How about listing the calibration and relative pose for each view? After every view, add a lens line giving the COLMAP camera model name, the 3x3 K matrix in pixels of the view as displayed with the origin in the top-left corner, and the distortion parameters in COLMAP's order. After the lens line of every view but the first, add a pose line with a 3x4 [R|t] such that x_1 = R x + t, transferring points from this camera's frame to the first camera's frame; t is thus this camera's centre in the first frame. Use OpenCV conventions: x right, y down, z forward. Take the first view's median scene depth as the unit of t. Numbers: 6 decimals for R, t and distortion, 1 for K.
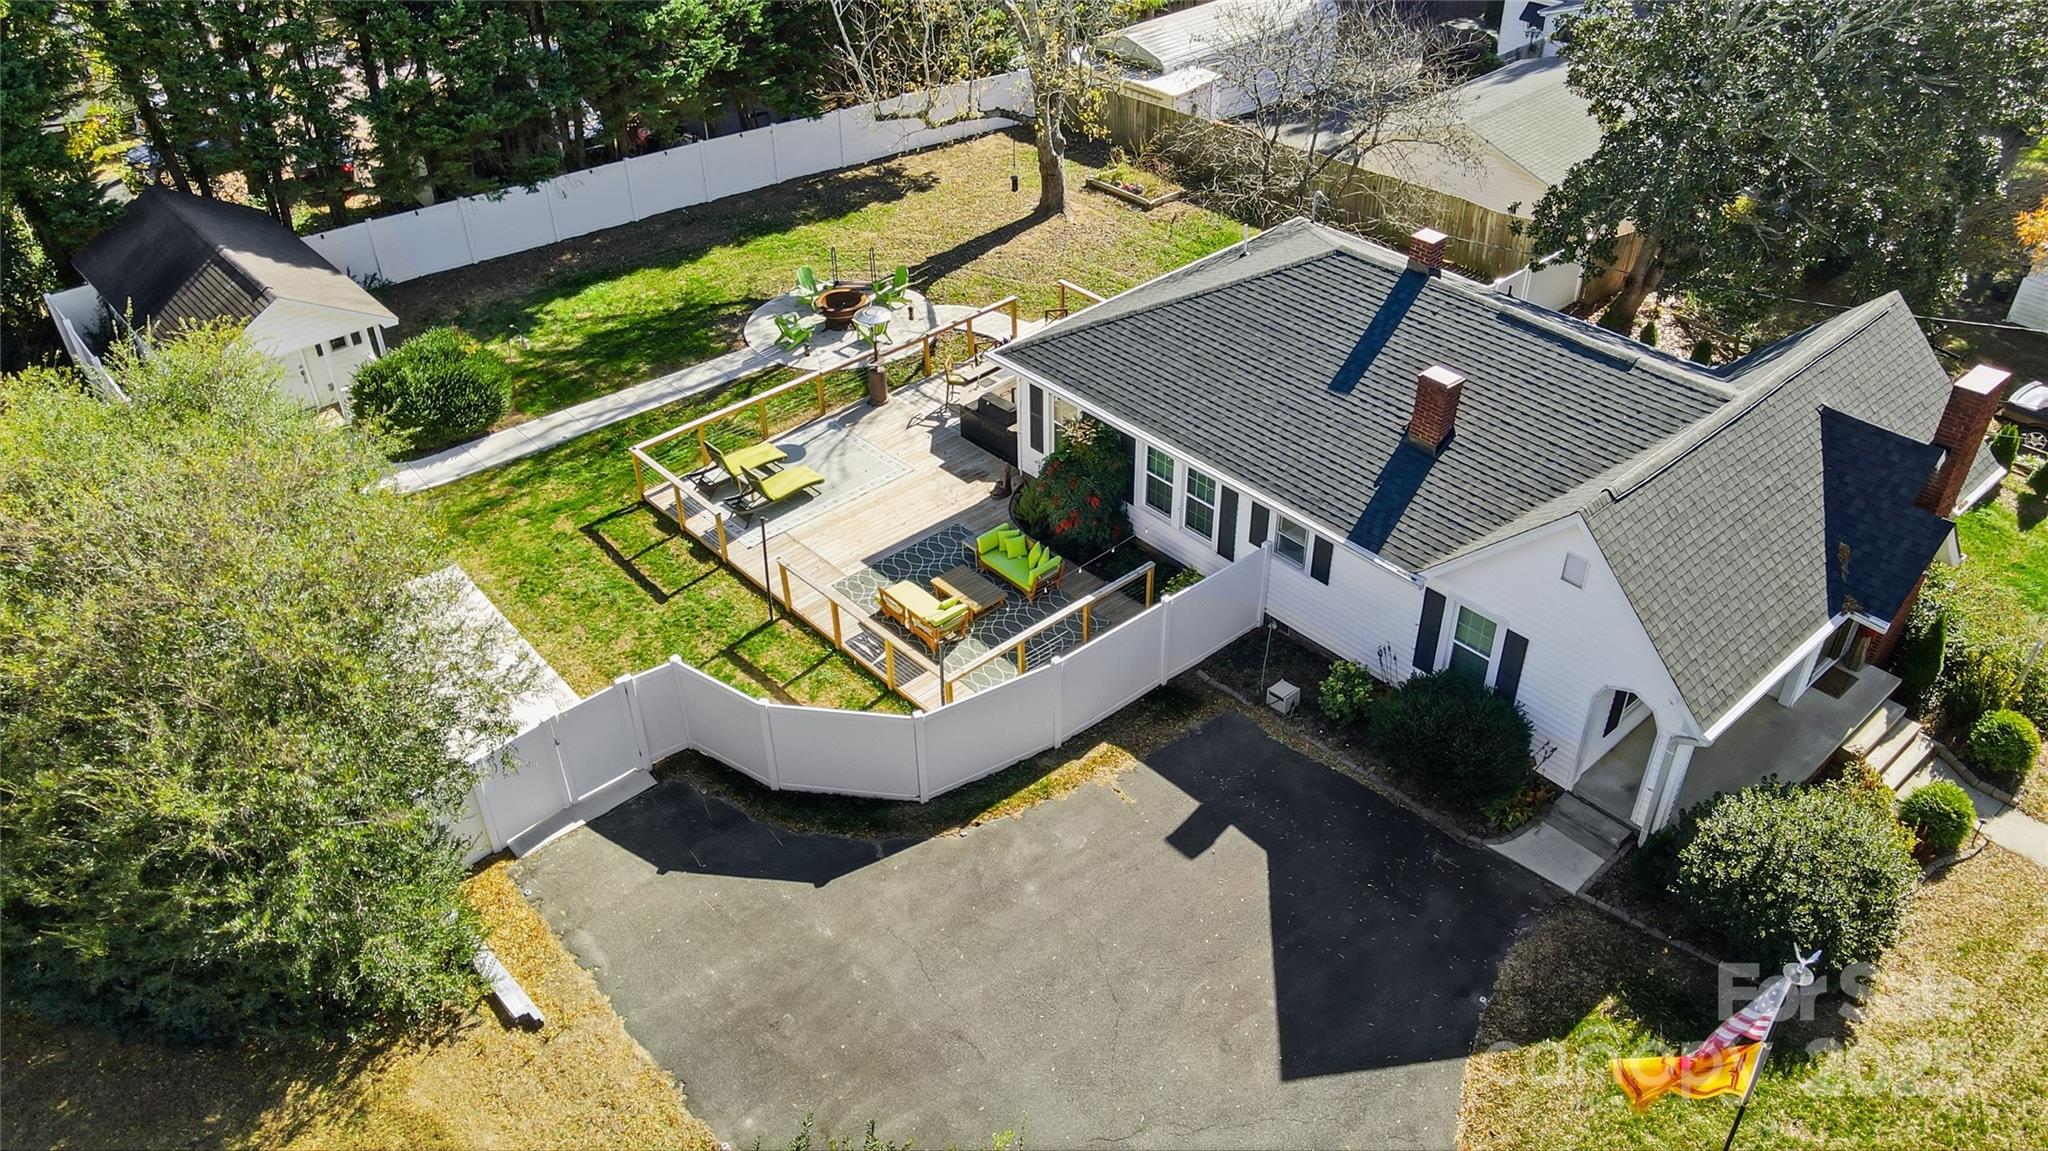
lens RADIAL K [[1517.3, 0, 1030.9], [0, 1517.3, 575.1], [0, 0, 1]] dist [-0.006620, -0.000696]
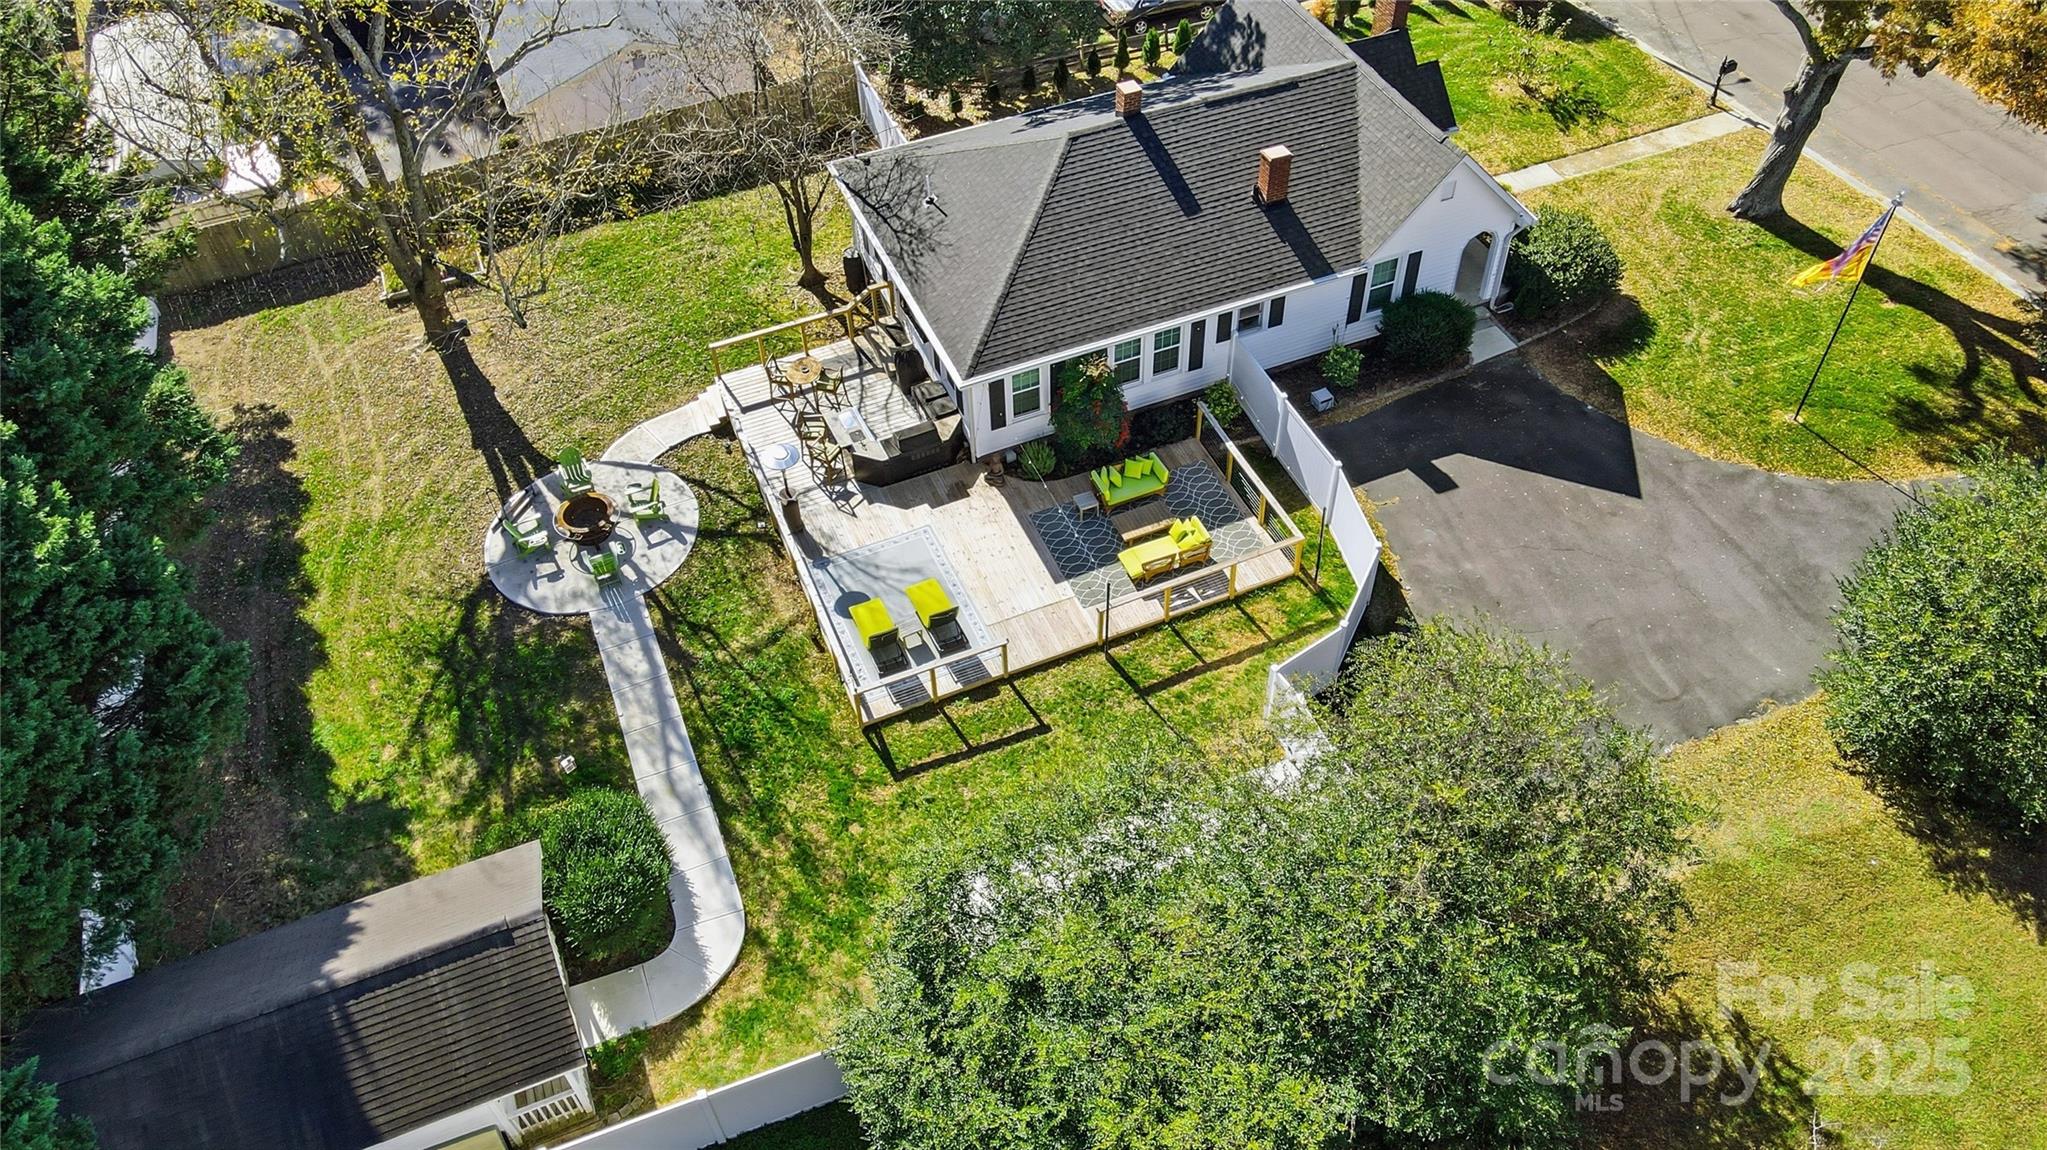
lens RADIAL K [[1516.5, 0, 1030.4], [0, 1516.5, 574.6], [0, 0, 1]] dist [-0.006620, -0.000696]
pose [[0.332104, -0.696331, 0.636263, -0.834909], [0.575267, 0.684099, 0.448416, -0.533606], [-0.747513, 0.217100, 0.627768, 0.305710]]
